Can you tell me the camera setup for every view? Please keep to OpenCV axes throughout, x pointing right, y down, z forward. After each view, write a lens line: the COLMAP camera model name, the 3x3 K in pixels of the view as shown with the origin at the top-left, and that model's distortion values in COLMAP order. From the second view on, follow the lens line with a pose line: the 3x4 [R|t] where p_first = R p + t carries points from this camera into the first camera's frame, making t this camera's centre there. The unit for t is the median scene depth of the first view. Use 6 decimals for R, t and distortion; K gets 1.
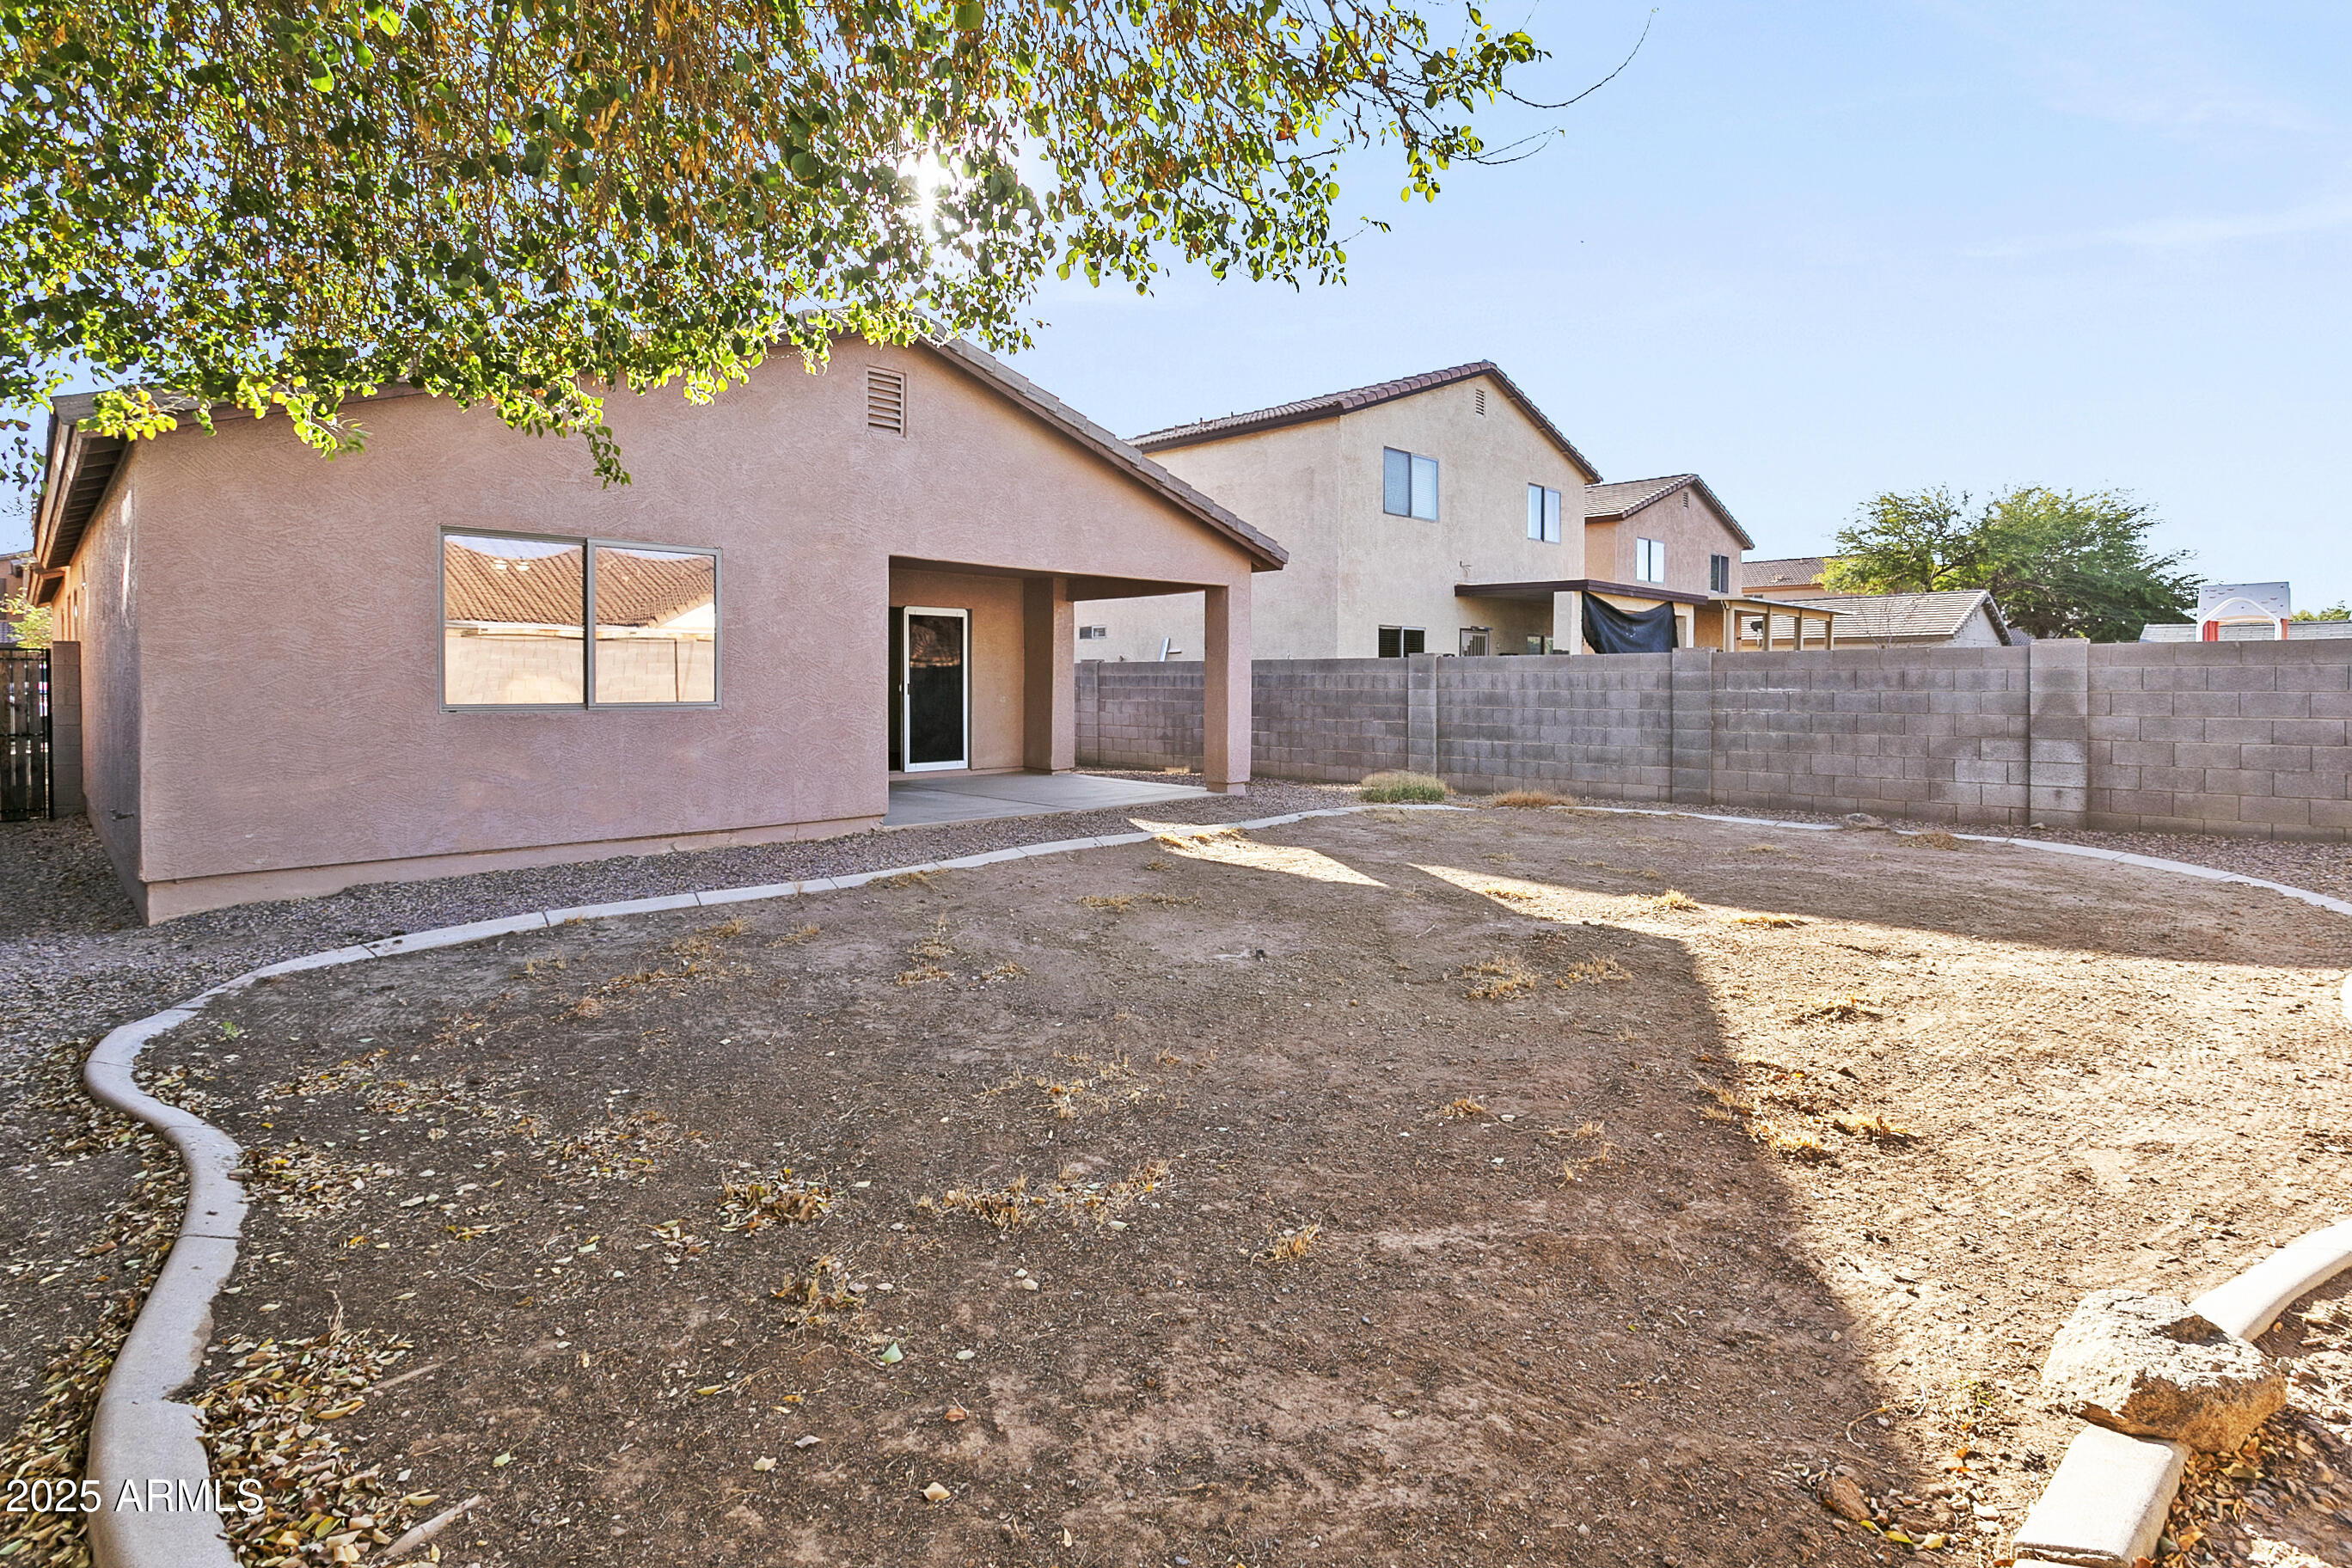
lens RADIAL K [[1145.9, 0, 1182.3], [0, 1145.9, 697.0], [0, 0, 1]] dist [0.004154, 0.000145]
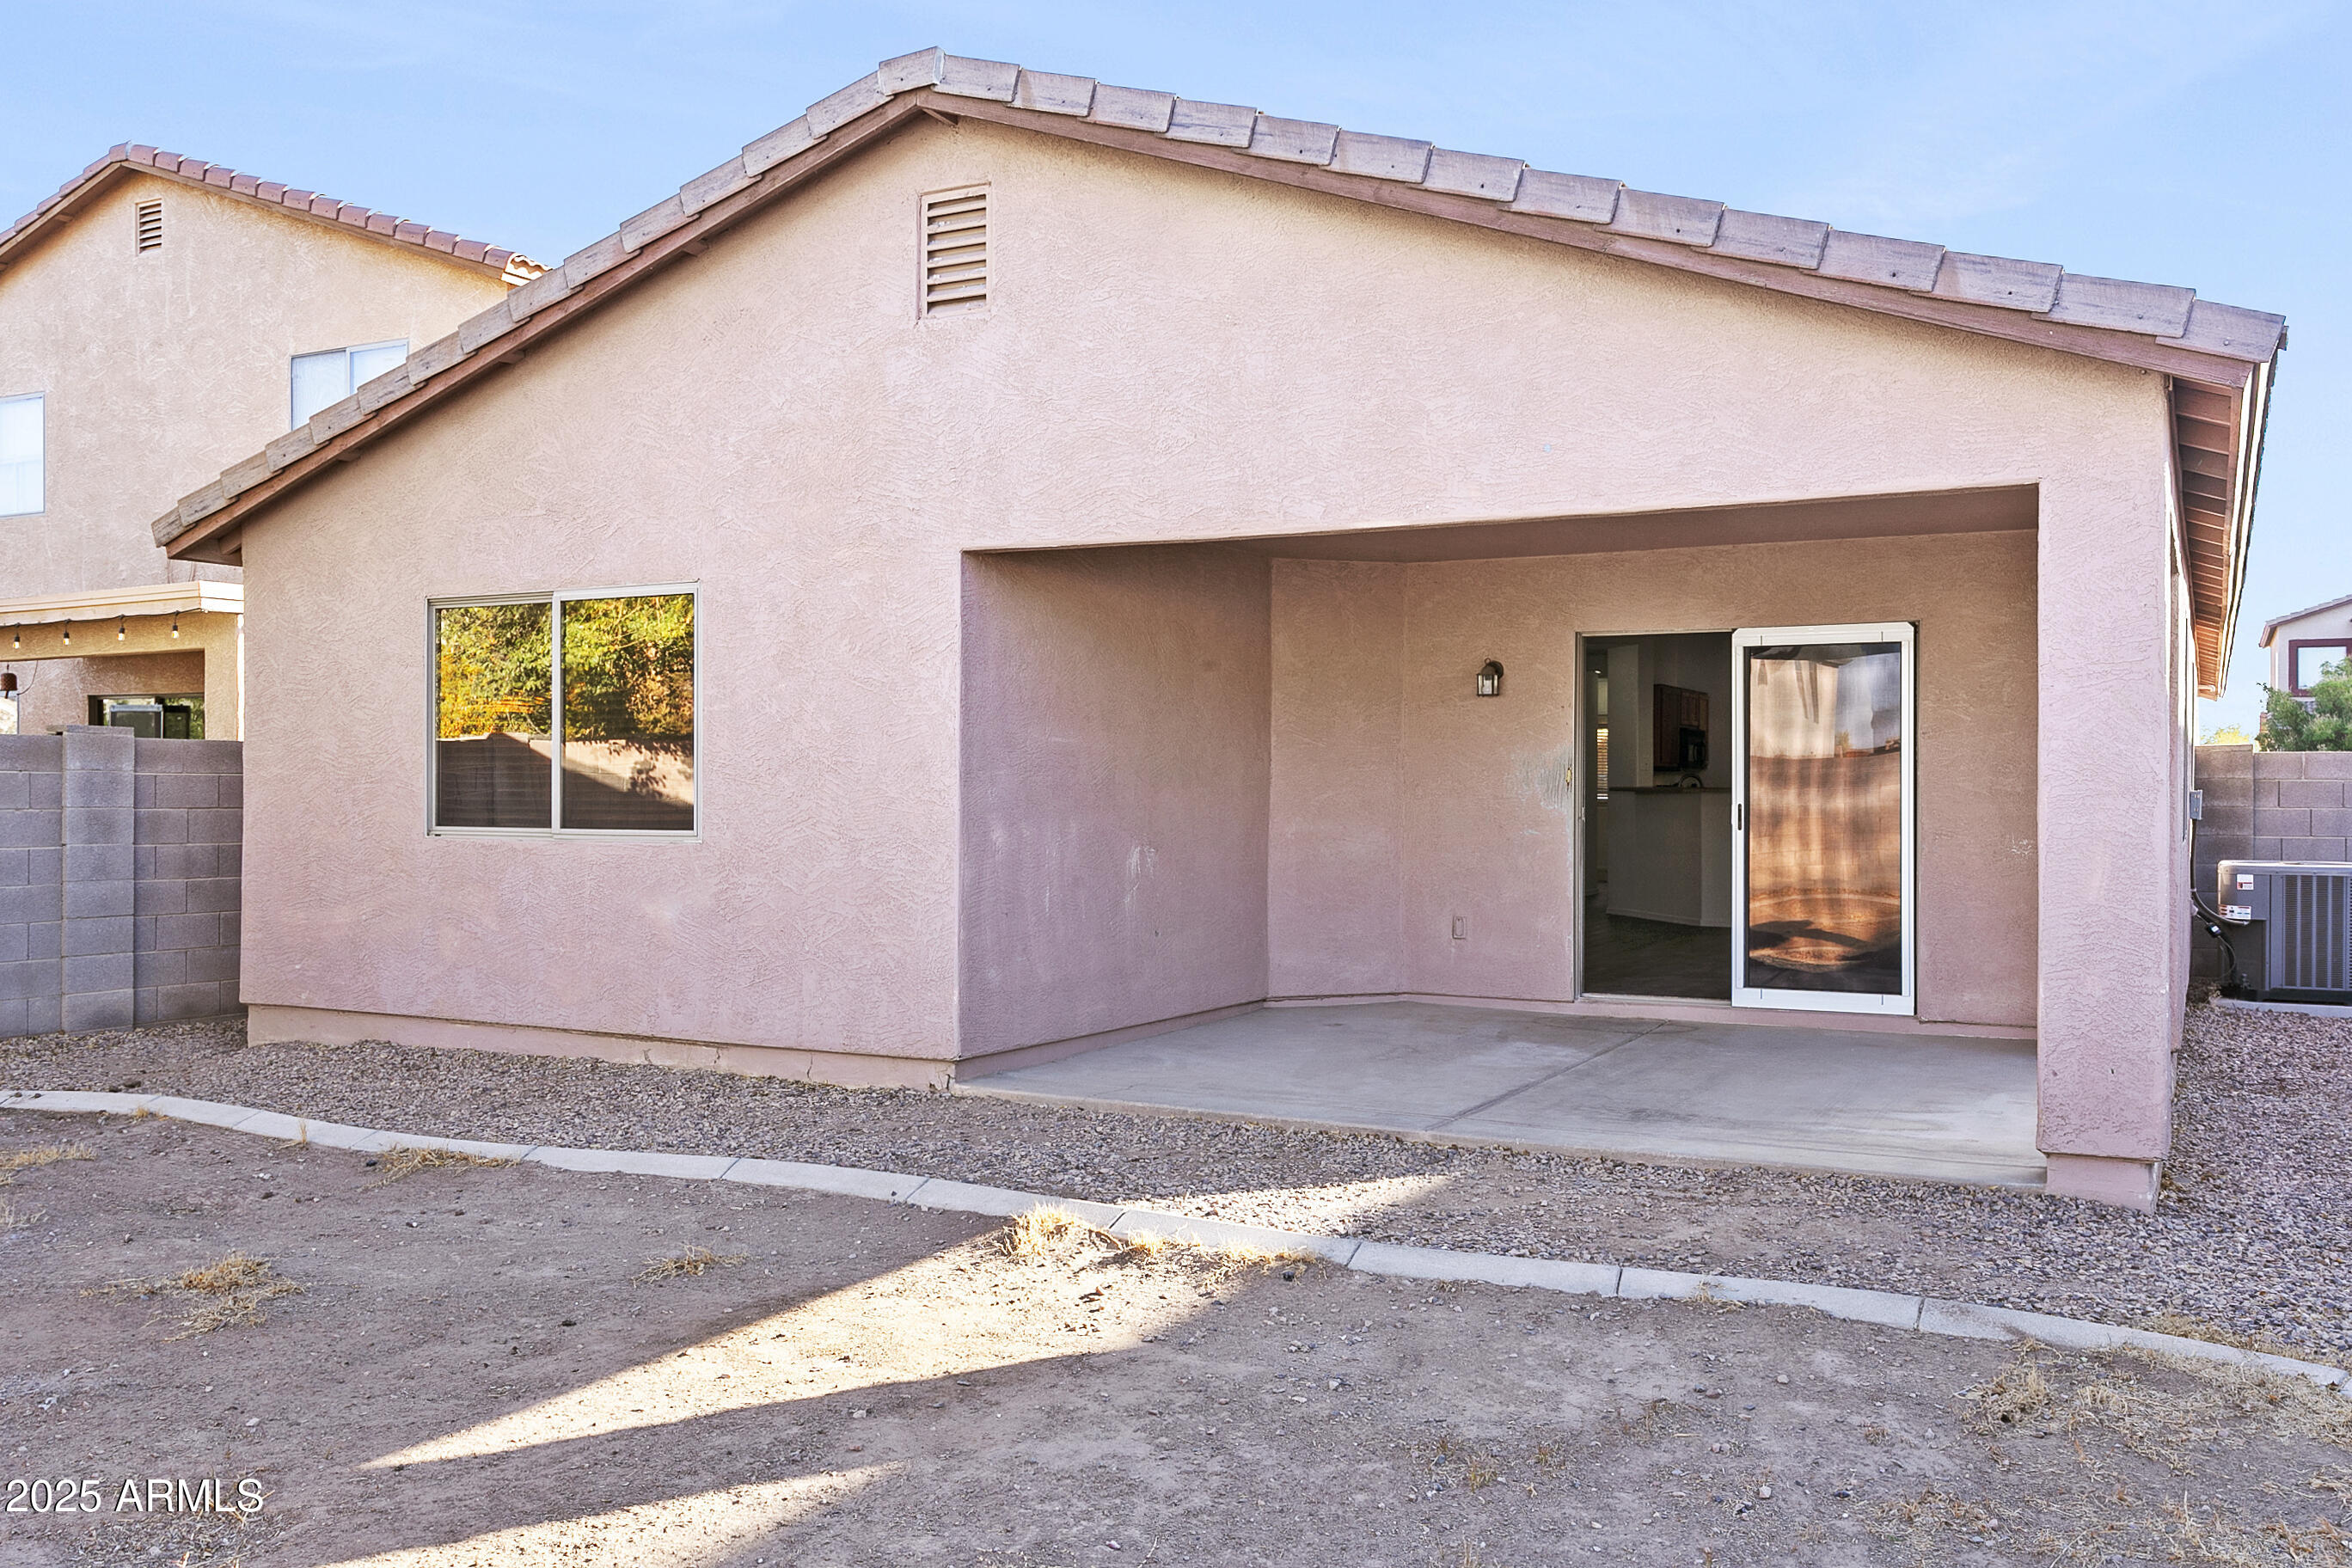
lens RADIAL K [[1942.1, 0, 1176.0], [0, 1942.1, 784.0], [0, 0, 1]] dist [0.011273, 0.002094]
pose [[0.281976, -0.002584, -0.959418, 0.624371], [-0.016383, 0.999838, -0.007508, -0.016112], [0.959282, 0.017835, 0.281887, 0.891614]]
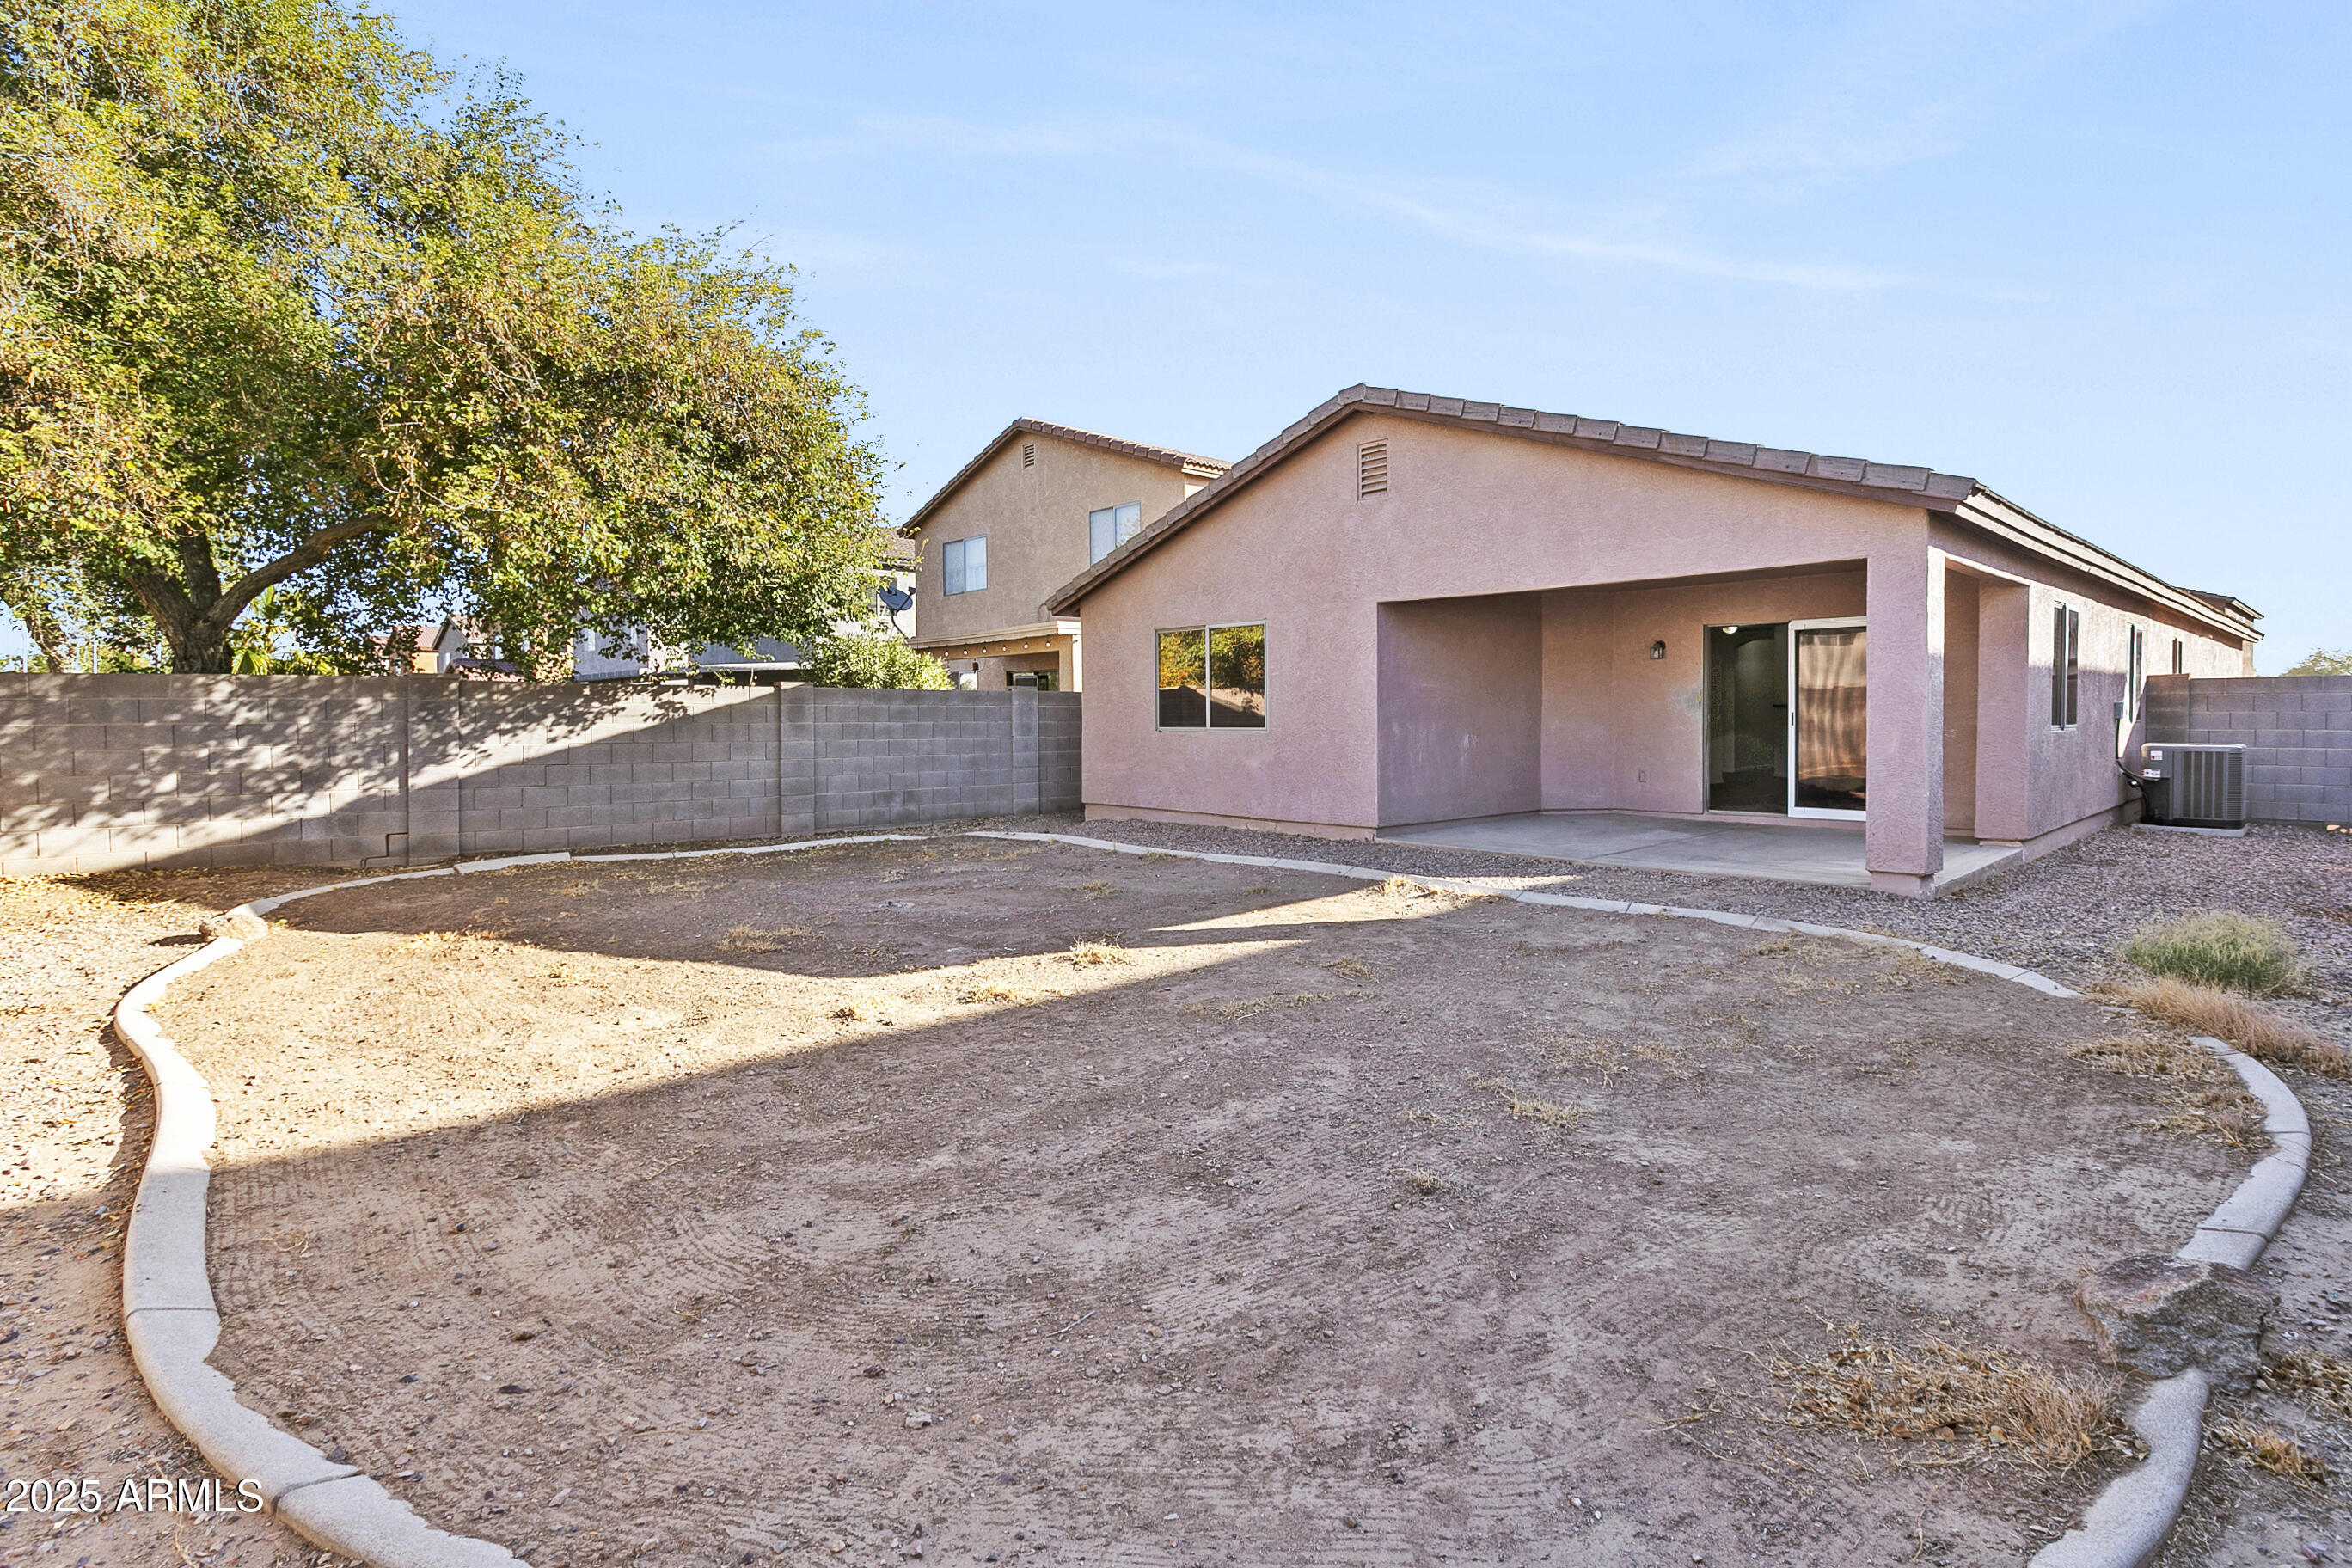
lens RADIAL K [[1145.9, 0, 1182.3], [0, 1145.9, 697.0], [0, 0, 1]] dist [0.004154, 0.000145]
pose [[-0.046516, -0.014487, -0.998812, 0.943771], [-0.006710, 0.999877, -0.014190, -0.012212], [0.998895, 0.006042, -0.046607, 0.900935]]
